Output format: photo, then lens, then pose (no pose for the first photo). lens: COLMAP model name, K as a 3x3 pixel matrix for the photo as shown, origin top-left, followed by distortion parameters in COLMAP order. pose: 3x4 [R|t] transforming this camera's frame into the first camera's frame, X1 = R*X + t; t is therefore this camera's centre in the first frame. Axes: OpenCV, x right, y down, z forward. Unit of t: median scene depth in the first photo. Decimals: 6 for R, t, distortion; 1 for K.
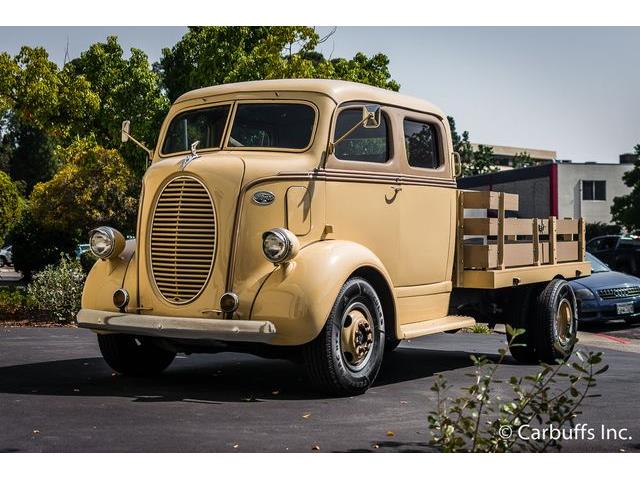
lens RADIAL K [[992.6, 0, 320.0], [0, 992.6, 240.0], [0, 0, 1]] dist [0.010302, 0.049486]
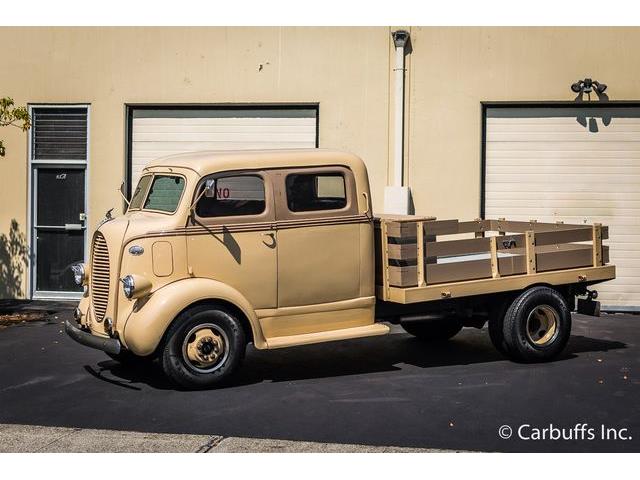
lens RADIAL K [[992.6, 0, 320.0], [0, 992.6, 240.0], [0, 0, 1]] dist [0.010302, 0.049486]
pose [[0.867793, 0.006523, -0.496884, 0.823956], [0.032353, 0.997051, 0.069592, -0.138466], [0.495872, -0.076467, 0.865022, -0.101494]]
